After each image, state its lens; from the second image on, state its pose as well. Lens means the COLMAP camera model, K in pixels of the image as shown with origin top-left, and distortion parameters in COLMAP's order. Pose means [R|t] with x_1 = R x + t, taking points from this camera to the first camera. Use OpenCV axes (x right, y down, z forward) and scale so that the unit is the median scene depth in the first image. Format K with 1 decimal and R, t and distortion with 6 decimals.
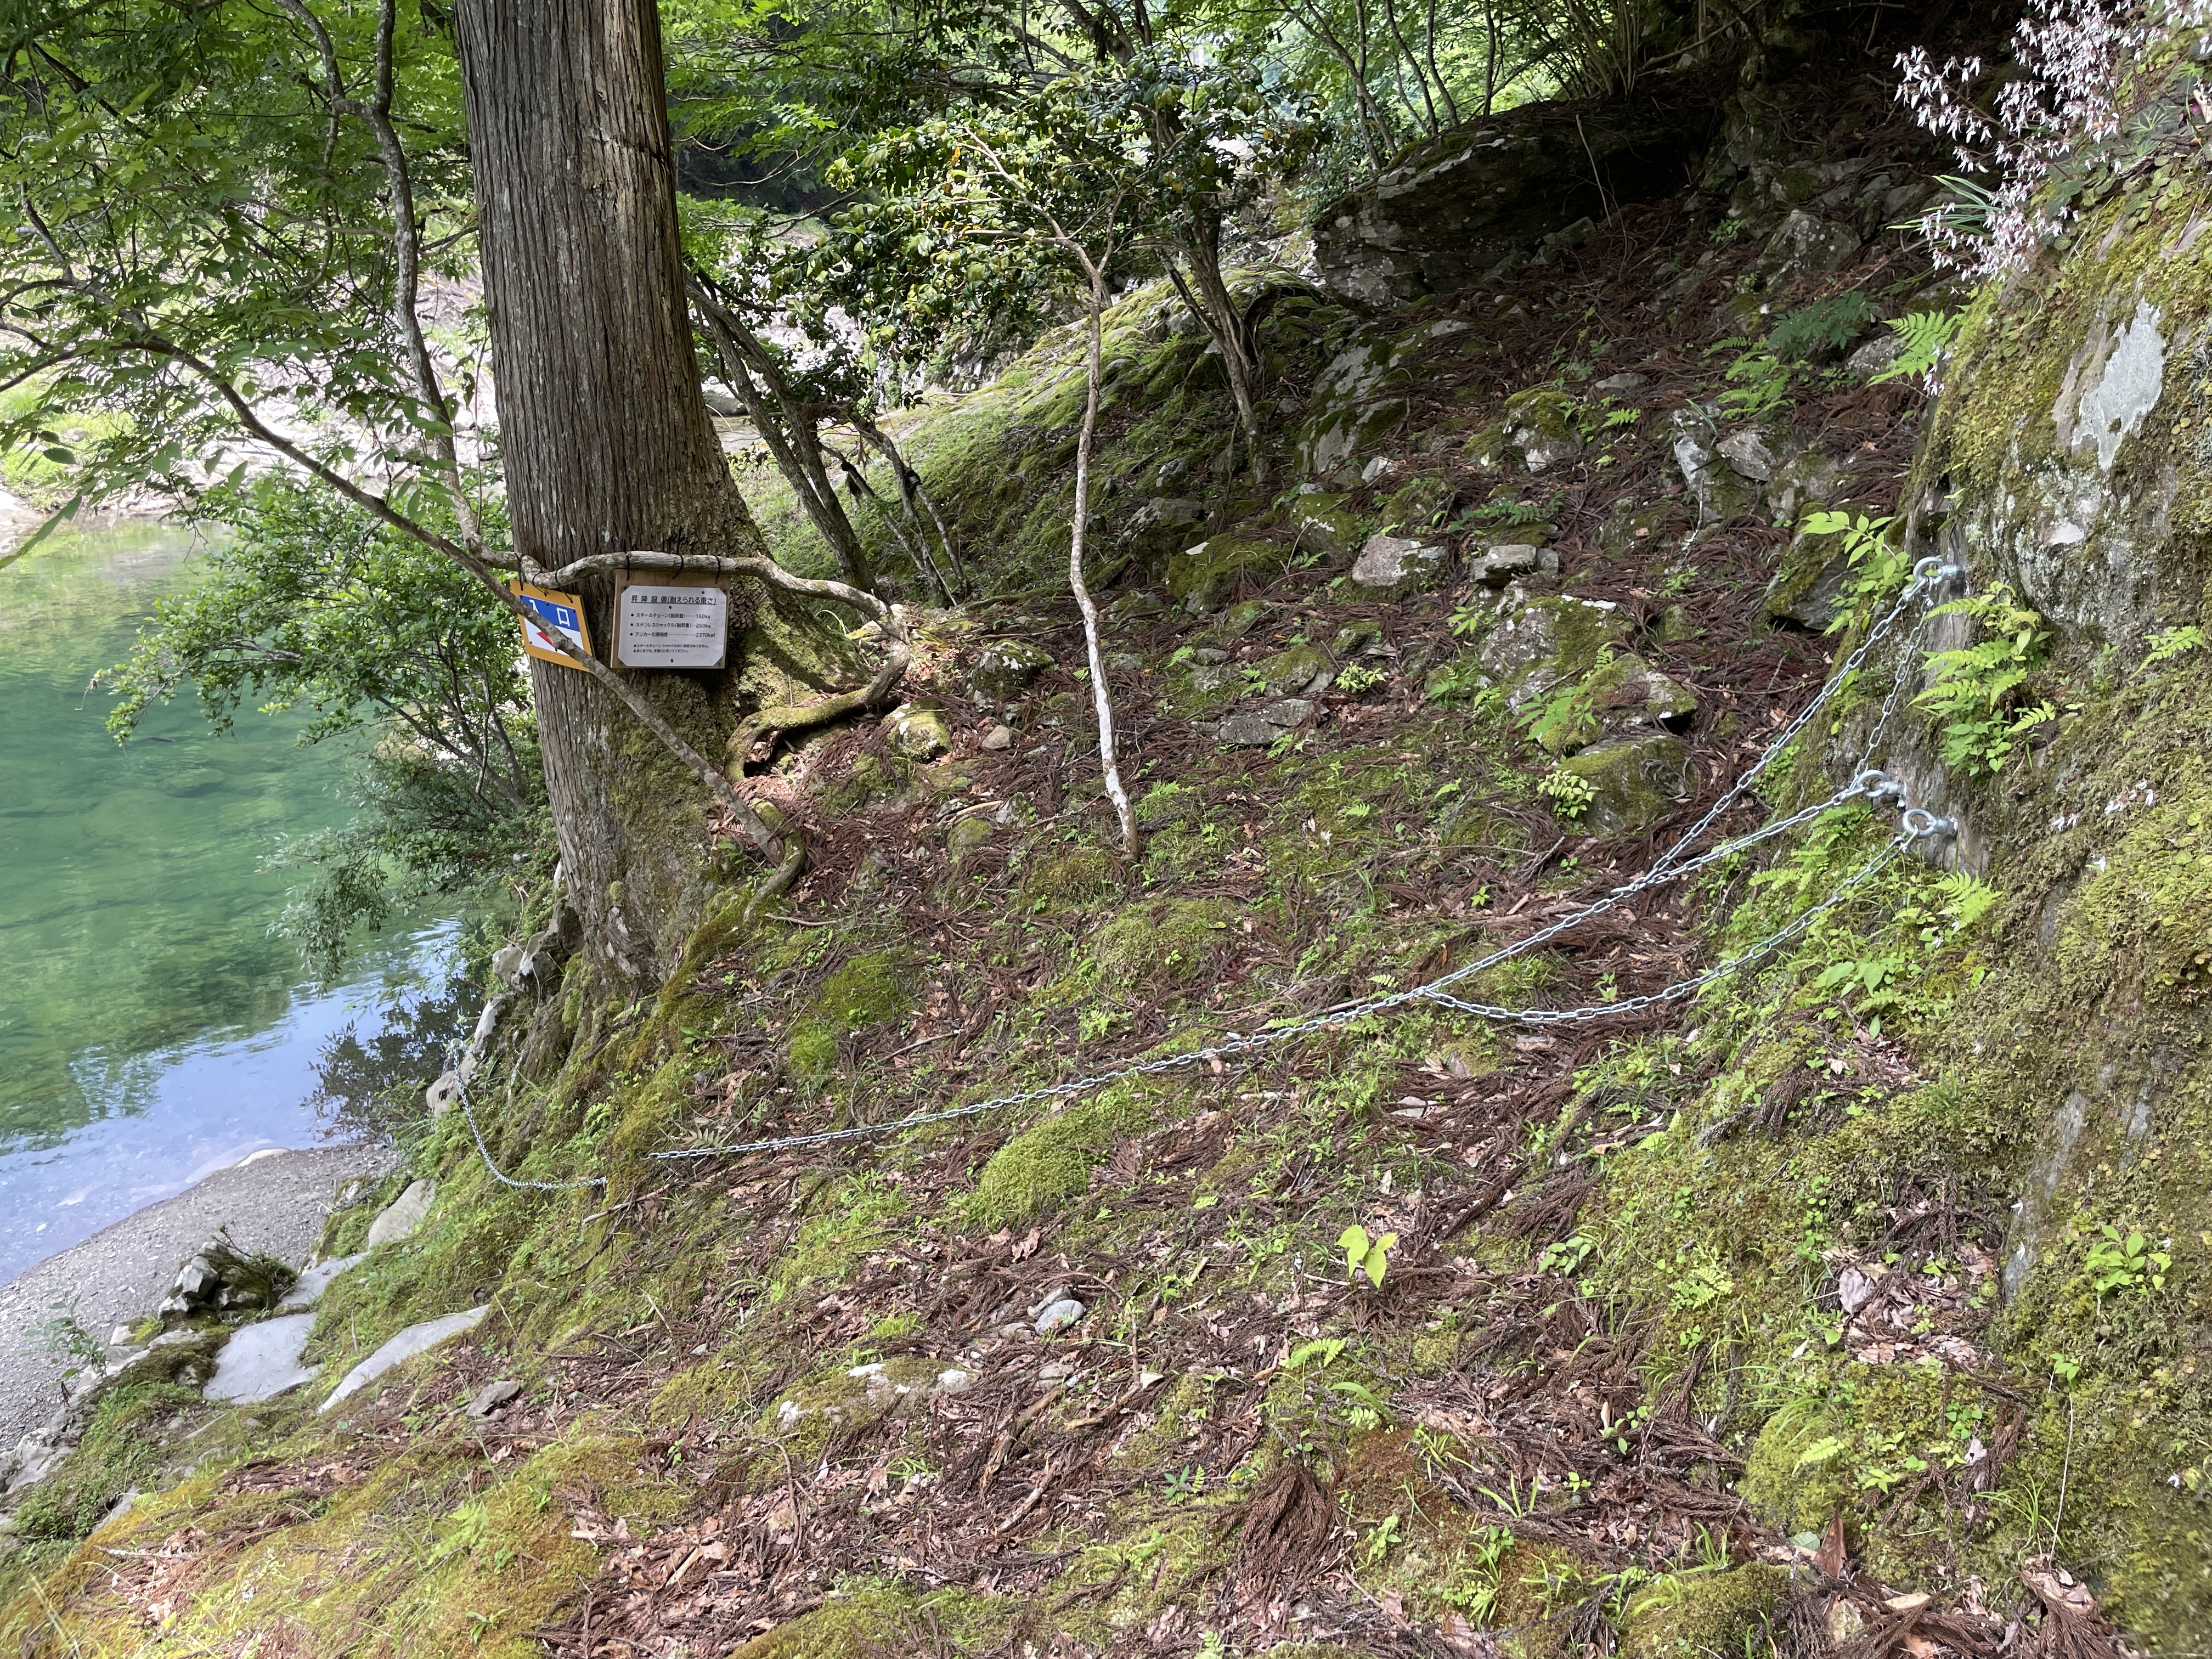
lens RADIAL K [[1689.5, 0, 1097.1], [0, 1689.5, 814.2], [0, 0, 1]] dist [0.078086, -0.092251]
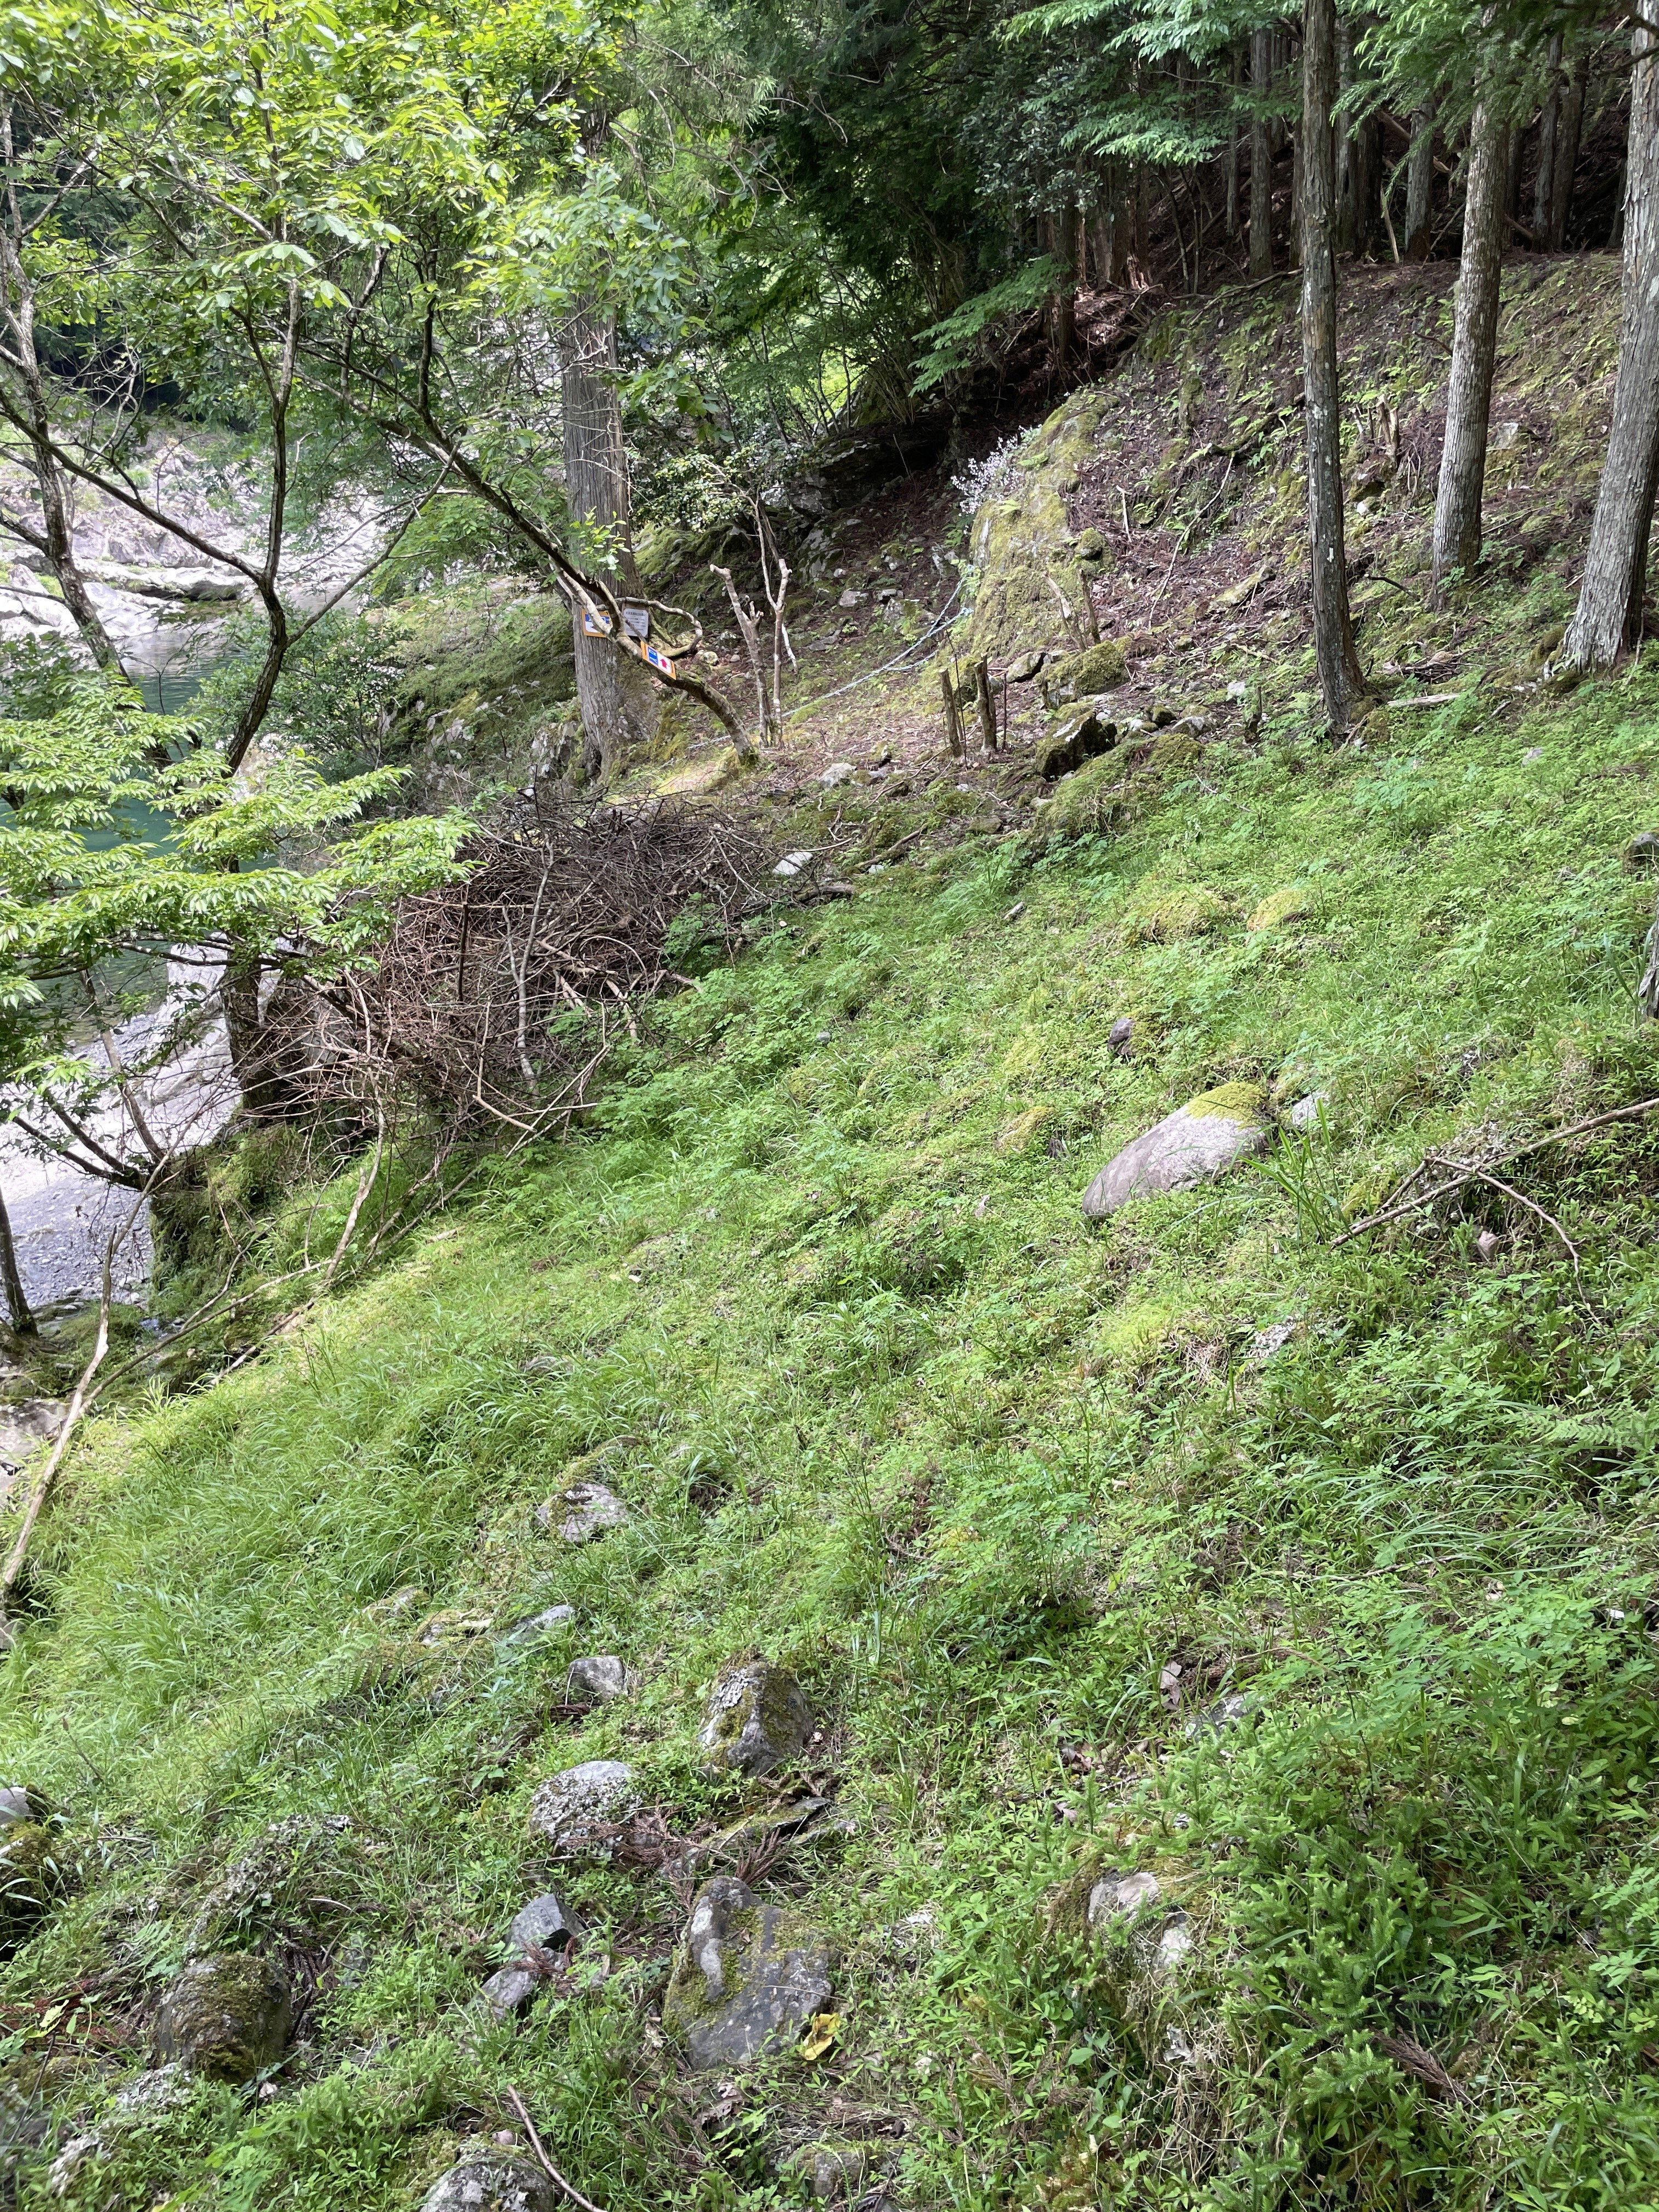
lens RADIAL K [[1689.5, 0, 831.5], [0, 1689.5, 1106.9], [0, 0, 1]] dist [0.078086, -0.092251]
pose [[0.972272, -0.089790, 0.215926, -0.618926], [0.077898, 0.994970, 0.062987, 0.578991], [-0.220496, -0.044420, 0.974376, -2.074622]]
